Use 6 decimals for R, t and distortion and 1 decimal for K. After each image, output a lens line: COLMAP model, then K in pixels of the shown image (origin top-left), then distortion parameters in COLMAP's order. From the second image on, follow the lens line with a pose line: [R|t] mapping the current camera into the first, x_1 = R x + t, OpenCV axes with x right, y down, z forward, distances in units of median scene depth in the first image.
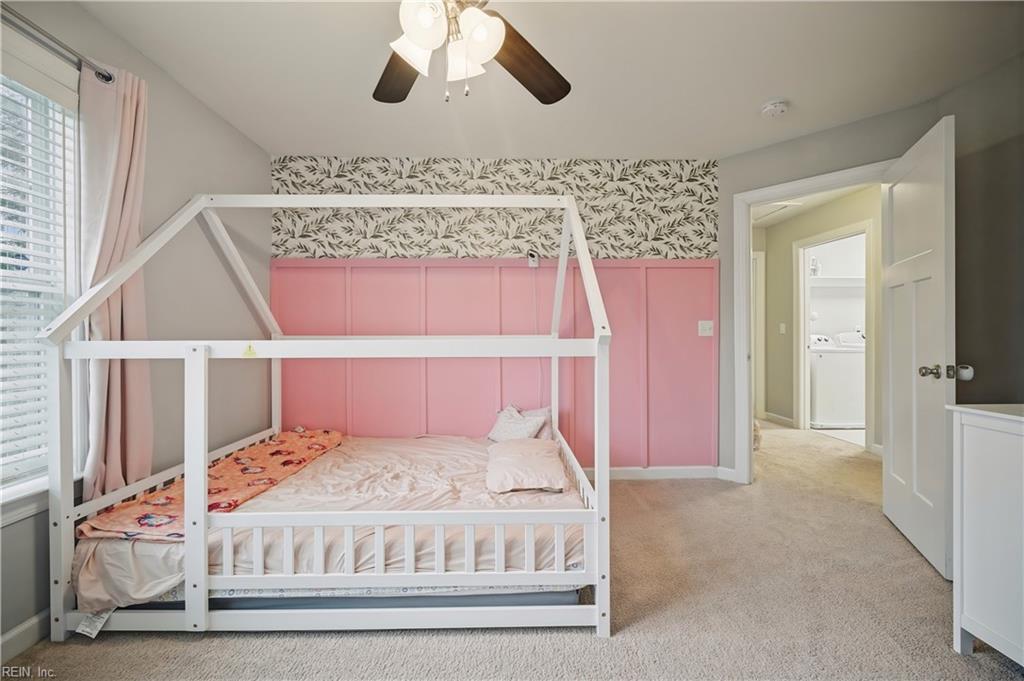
lens RADIAL K [[406.4, 0, 511.2], [0, 406.4, 336.9], [0, 0, 1]] dist [-0.001026, -0.001119]
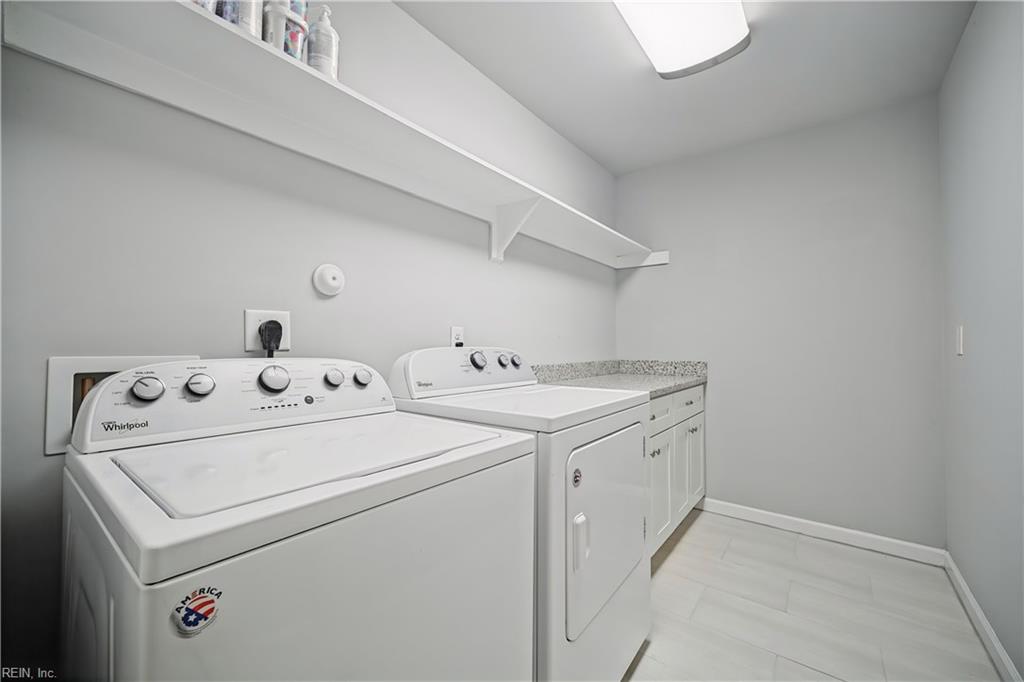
lens RADIAL K [[406.4, 0, 512.0], [0, 406.4, 342.8], [0, 0, 1]] dist [-0.001026, -0.001119]
pose [[0.630490, 0.012943, 0.776089, 0.654081], [-0.000613, 0.999869, -0.016177, -0.010299], [-0.776197, 0.009724, 0.630416, 0.792702]]
